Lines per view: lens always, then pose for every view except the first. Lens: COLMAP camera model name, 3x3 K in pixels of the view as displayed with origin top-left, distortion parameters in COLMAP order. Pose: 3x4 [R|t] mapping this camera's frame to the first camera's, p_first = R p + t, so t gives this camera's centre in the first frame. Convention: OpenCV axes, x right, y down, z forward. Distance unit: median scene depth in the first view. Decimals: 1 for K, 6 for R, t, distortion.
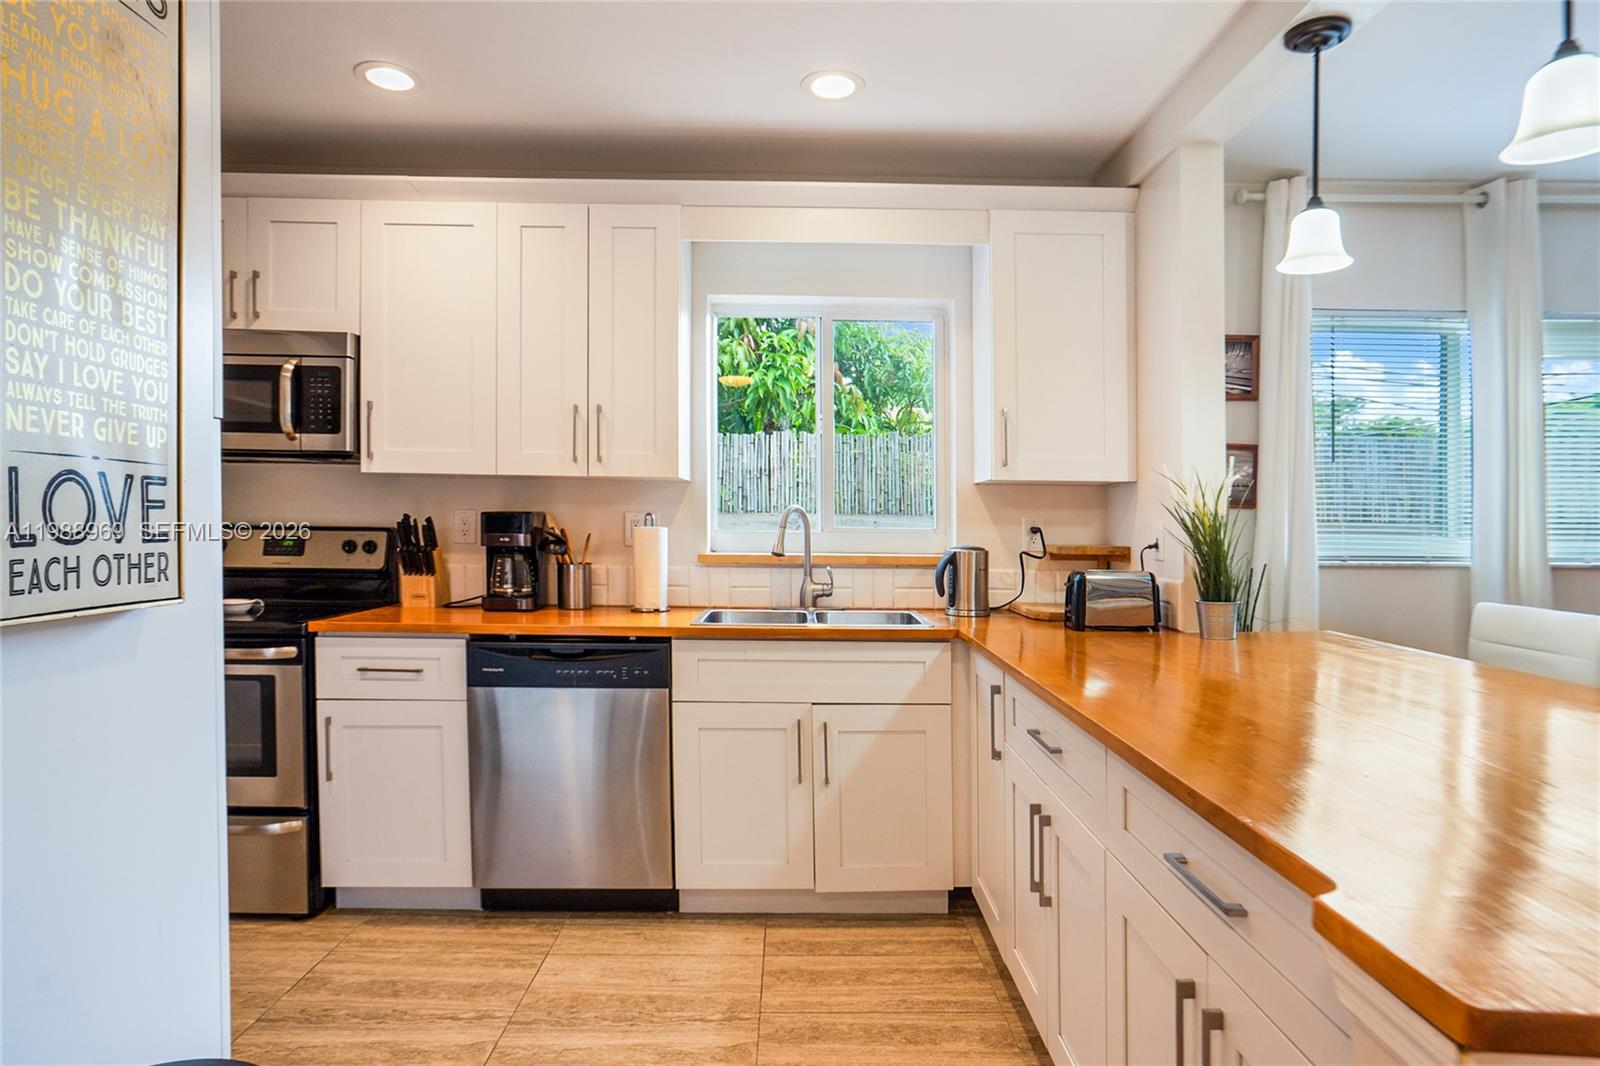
lens RADIAL K [[948.6, 0, 802.1], [0, 948.6, 535.1], [0, 0, 1]] dist [-0.011949, 0.002902]
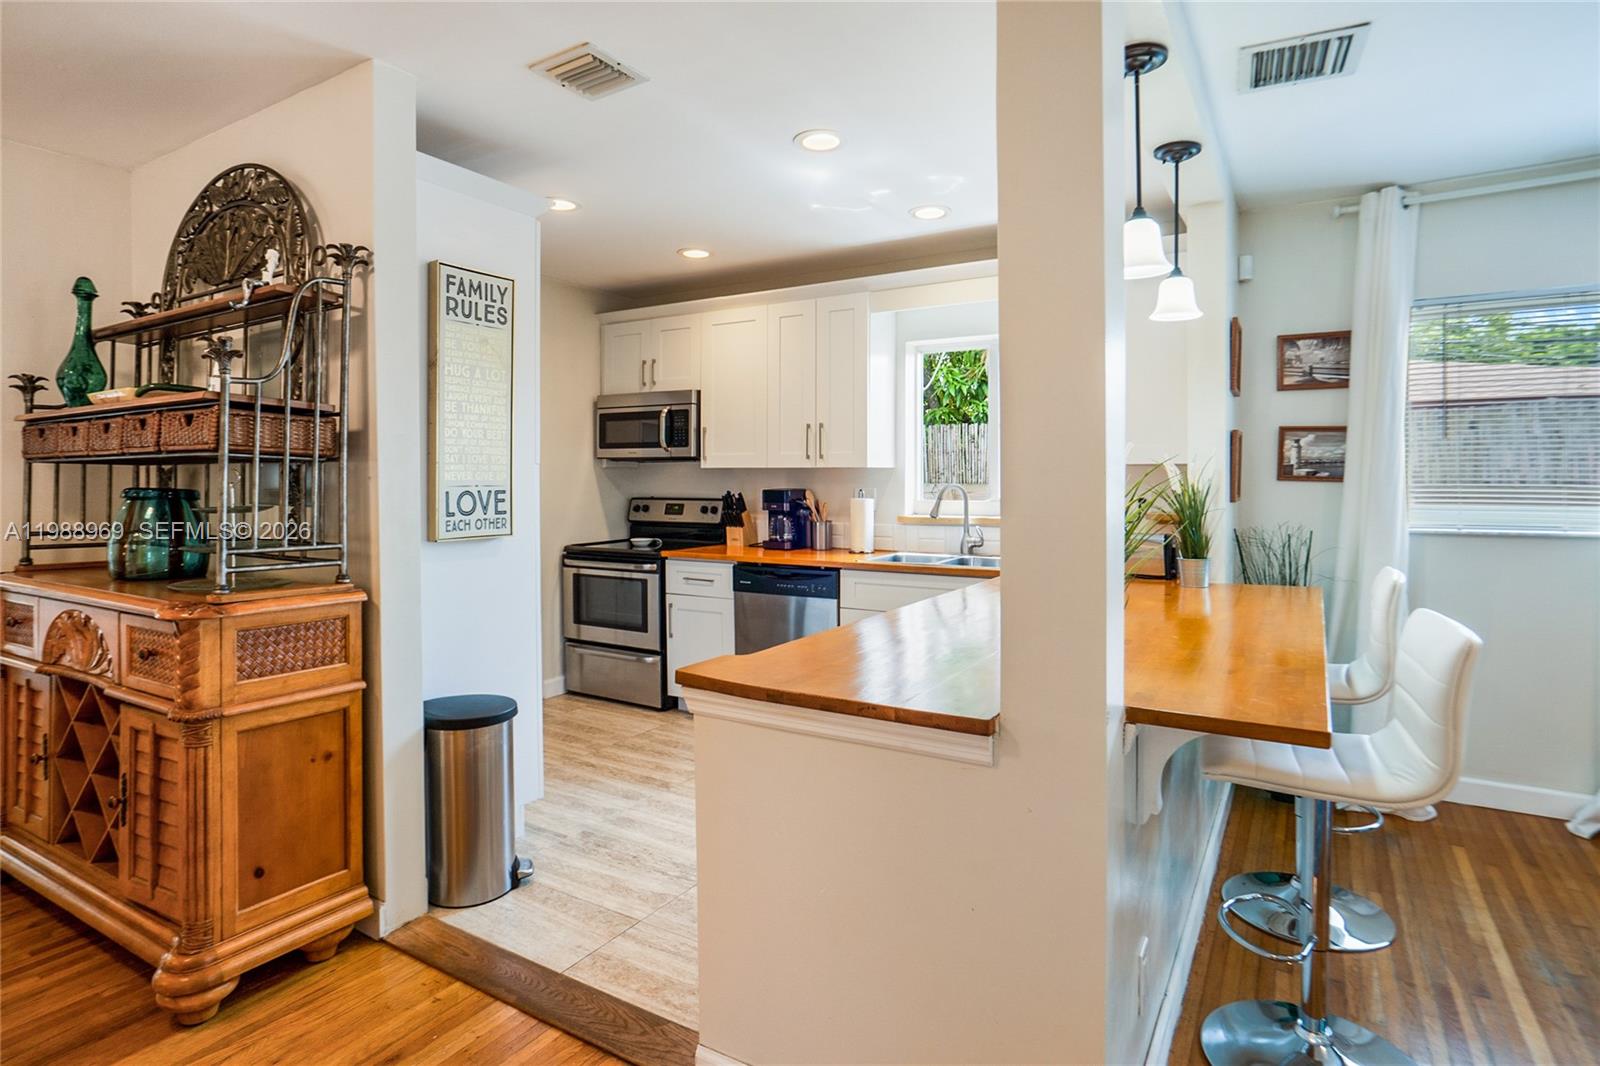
lens RADIAL K [[850.4, 0, 801.8], [0, 850.4, 485.2], [0, 0, 1]] dist [-0.016316, 0.013661]
pose [[0.855542, -0.007150, -0.517684, 0.518705], [0.003106, 0.999958, -0.008679, -0.020175], [0.517724, 0.005817, 0.855528, -0.258559]]
